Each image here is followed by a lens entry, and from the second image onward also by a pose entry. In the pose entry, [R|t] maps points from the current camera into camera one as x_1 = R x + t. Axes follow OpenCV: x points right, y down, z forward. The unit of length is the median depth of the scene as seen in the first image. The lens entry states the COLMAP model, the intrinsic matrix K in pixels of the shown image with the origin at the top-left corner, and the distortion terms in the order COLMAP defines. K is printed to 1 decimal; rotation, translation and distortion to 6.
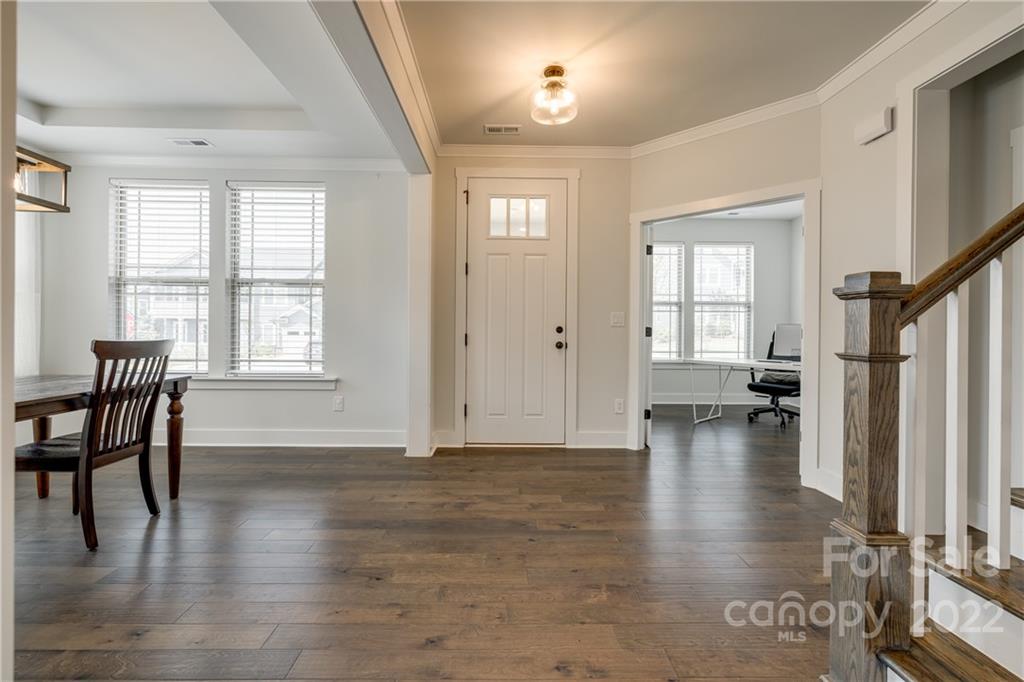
lens RADIAL K [[431.3, 0, 510.3], [0, 431.3, 335.5], [0, 0, 1]] dist [-0.000628, -0.000186]
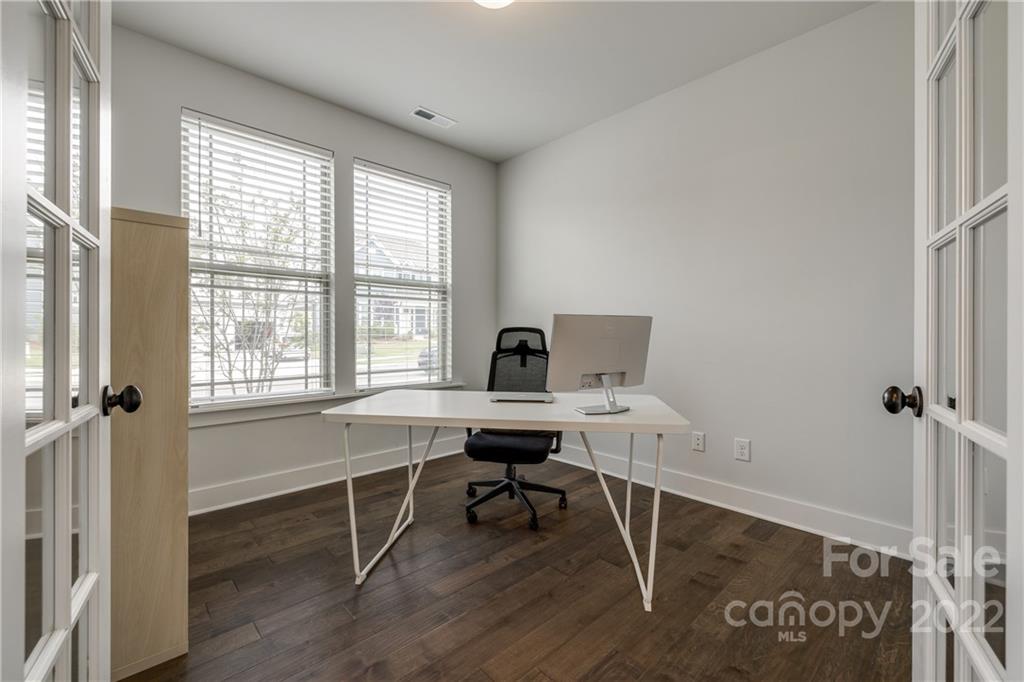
lens RADIAL K [[431.3, 0, 510.3], [0, 431.3, 335.5], [0, 0, 1]] dist [-0.000628, -0.000186]
pose [[0.737474, -0.008879, 0.675317, 0.216923], [0.009766, 0.999949, 0.002482, -0.006894], [-0.675304, 0.004765, 0.737524, 0.499996]]
